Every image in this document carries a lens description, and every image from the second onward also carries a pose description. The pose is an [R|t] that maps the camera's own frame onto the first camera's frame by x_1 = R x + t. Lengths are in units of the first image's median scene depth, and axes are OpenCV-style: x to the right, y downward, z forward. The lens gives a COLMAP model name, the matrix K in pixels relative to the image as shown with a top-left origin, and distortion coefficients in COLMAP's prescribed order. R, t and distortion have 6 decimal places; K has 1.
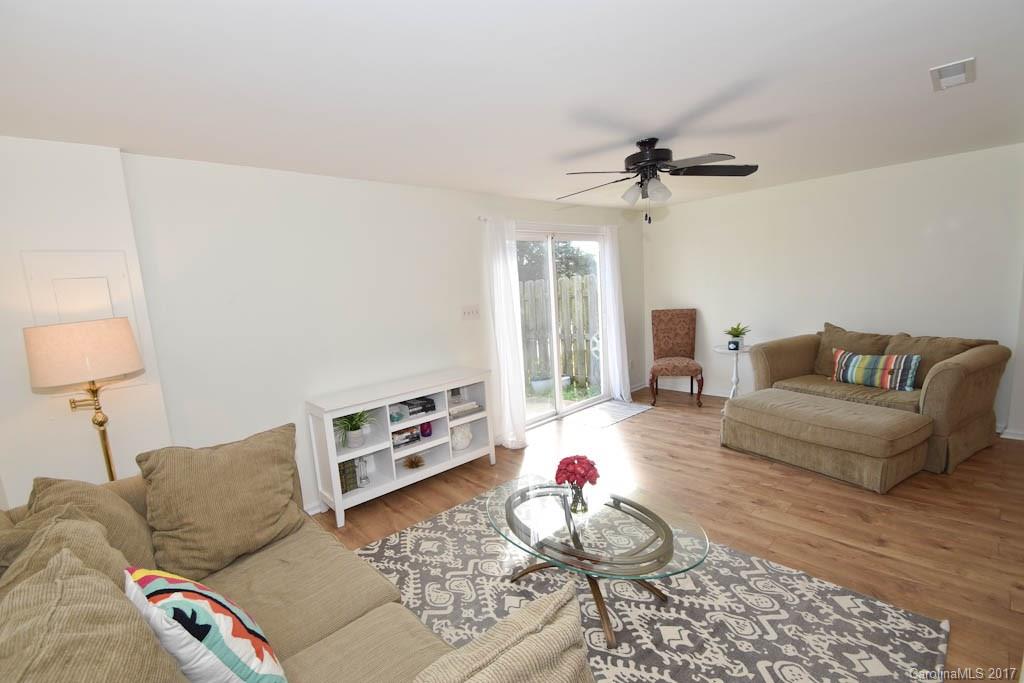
lens RADIAL K [[454.2, 0, 508.3], [0, 454.2, 347.0], [0, 0, 1]] dist [0.010103, -0.012815]
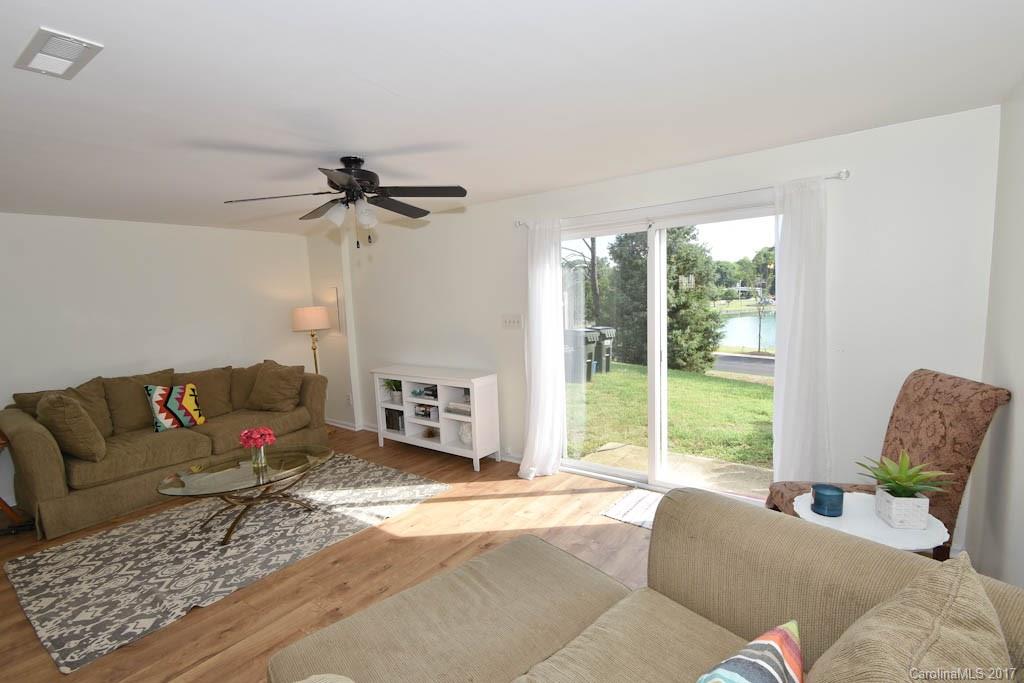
lens RADIAL K [[485.7, 0, 490.6], [0, 485.7, 359.1], [0, 0, 1]] dist [0.018822, -0.016858]
pose [[0.177214, 0.194974, -0.964666, 1.326038], [-0.105995, 0.978260, 0.178250, -0.253569], [0.978448, 0.070661, 0.194028, 1.074000]]
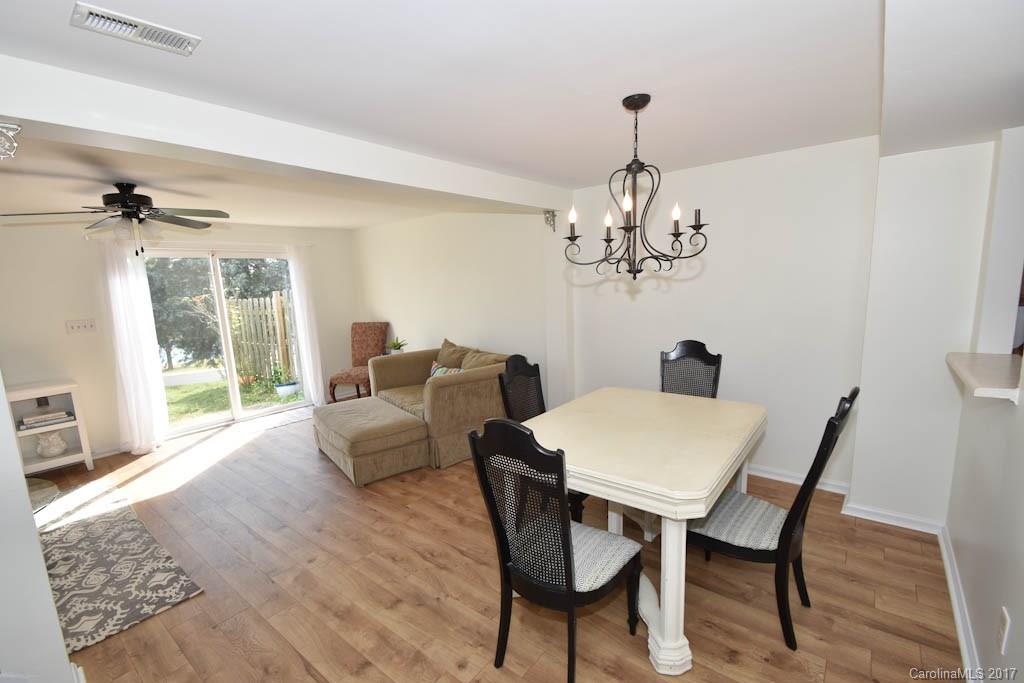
lens RADIAL K [[454.2, 0, 508.3], [0, 454.2, 347.0], [0, 0, 1]] dist [0.010103, -0.012815]
pose [[0.988760, 0.011564, 0.149065, 1.035314], [-0.011613, 0.999932, -0.000540, -0.052658], [-0.149061, -0.001197, 0.988827, -0.252957]]
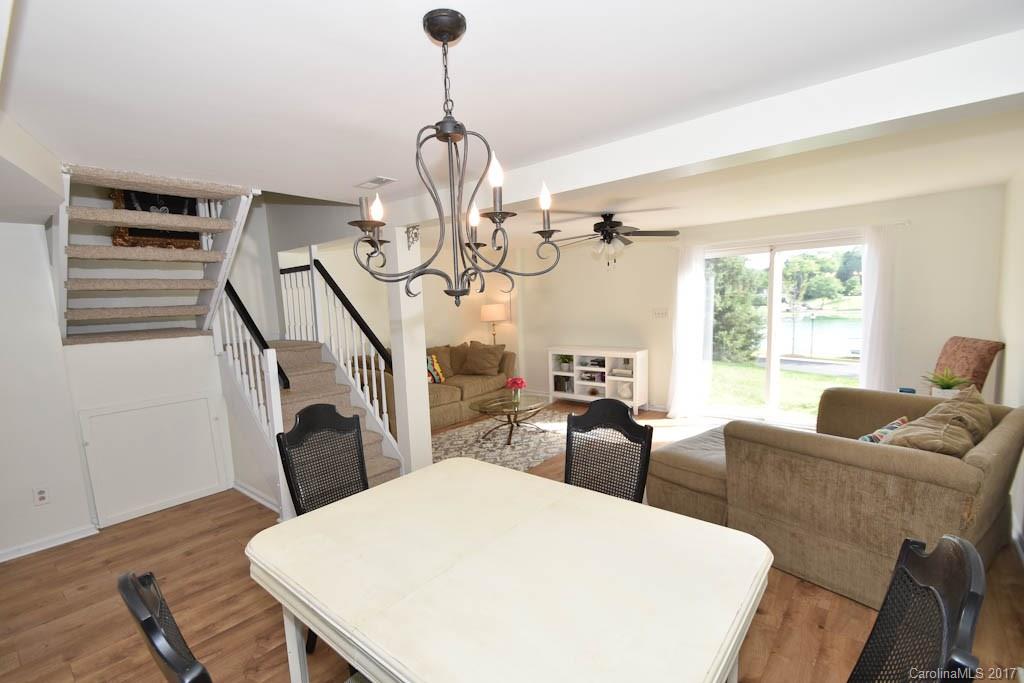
lens RADIAL K [[460.4, 0, 492.2], [0, 460.4, 356.6], [0, 0, 1]] dist [0.001521, -0.012618]
pose [[0.112016, 0.185970, -0.976149, 1.831541], [-0.103315, 0.979188, 0.174693, -0.198255], [0.988321, 0.081283, 0.128898, 0.430557]]
